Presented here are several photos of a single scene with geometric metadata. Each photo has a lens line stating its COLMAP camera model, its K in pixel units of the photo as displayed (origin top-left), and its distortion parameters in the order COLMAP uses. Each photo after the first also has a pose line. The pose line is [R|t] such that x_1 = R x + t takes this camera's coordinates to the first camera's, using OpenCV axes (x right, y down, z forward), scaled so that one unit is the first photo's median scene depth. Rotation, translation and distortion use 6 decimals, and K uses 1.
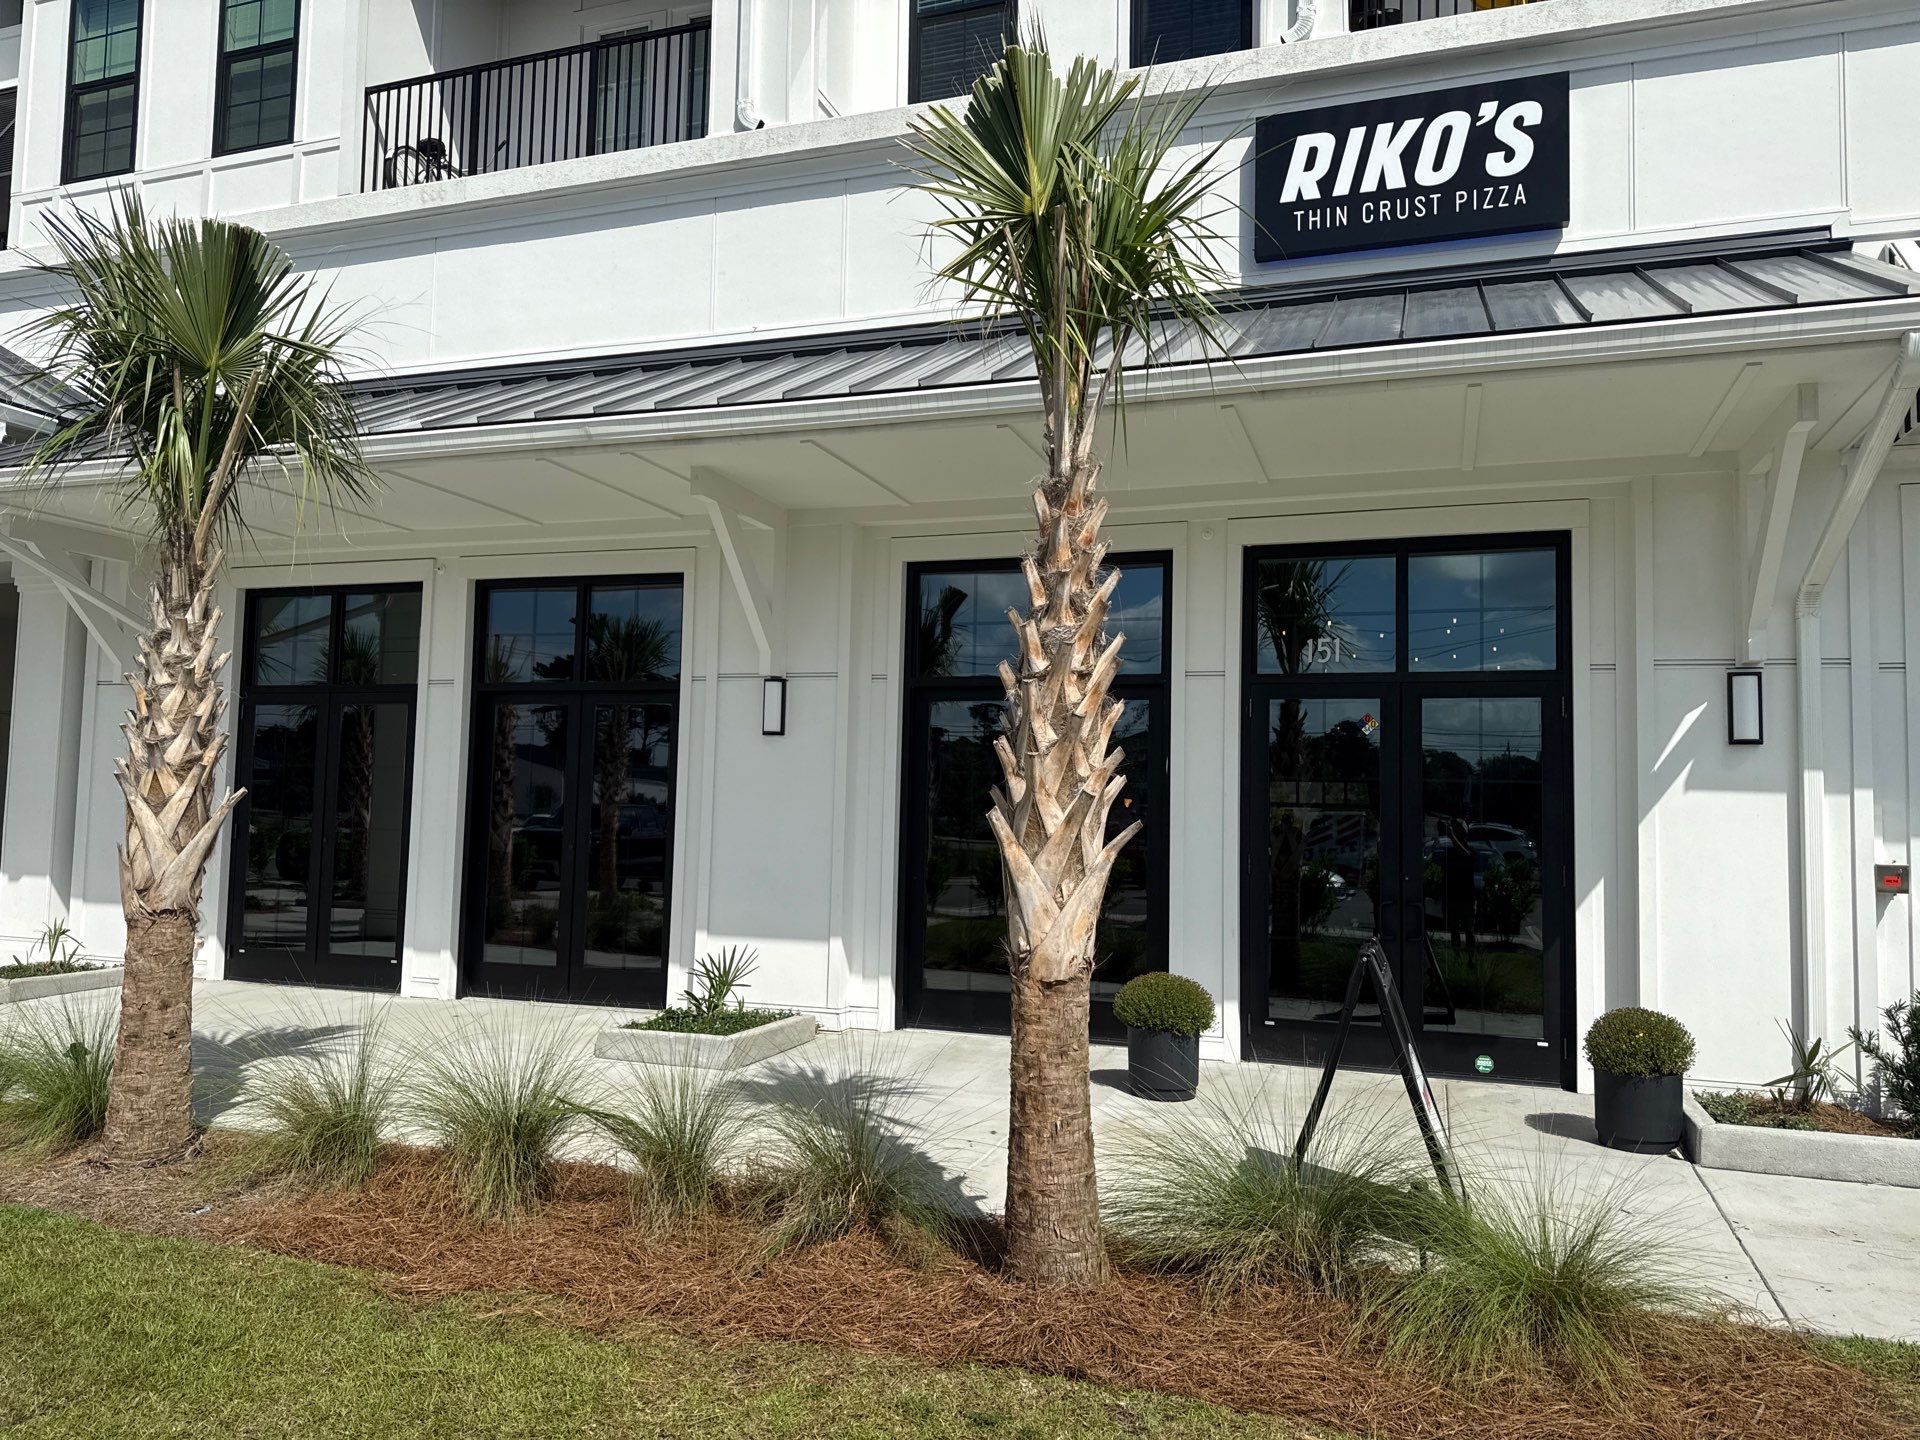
lens RADIAL K [[1366.6, 0, 960.0], [0, 1366.6, 720.0], [0, 0, 1]] dist [0.111828, -0.107113]
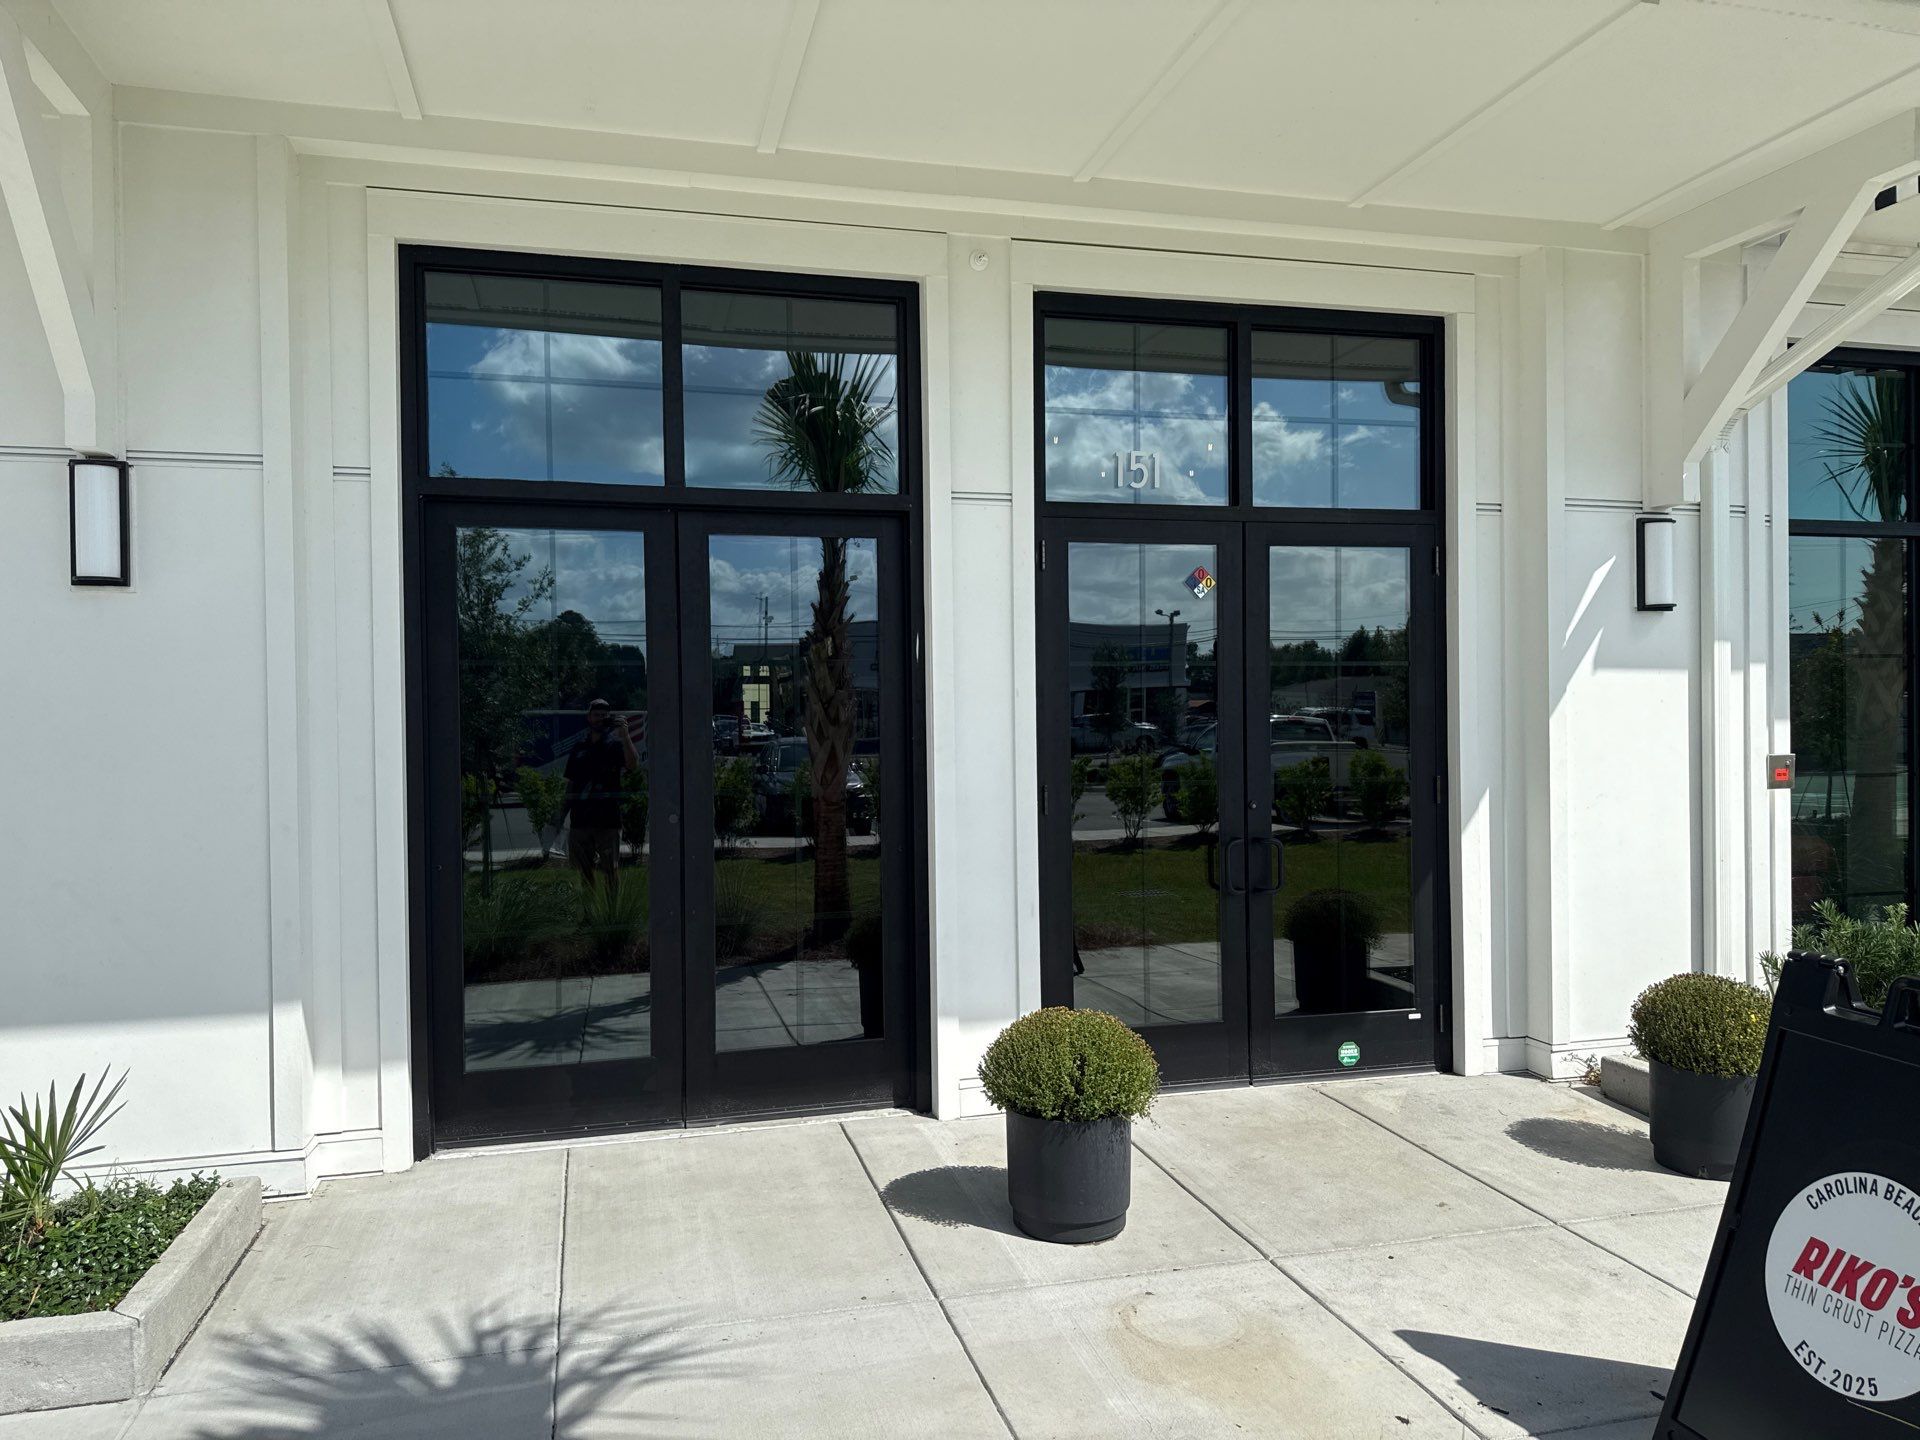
lens RADIAL K [[1366.6, 0, 960.0], [0, 1366.6, 720.0], [0, 0, 1]] dist [0.111828, -0.107113]
pose [[0.830954, -0.034719, 0.555257, -0.182392], [-0.008571, 0.997134, 0.075175, 0.021017], [-0.556275, -0.067226, 0.828274, 0.514494]]
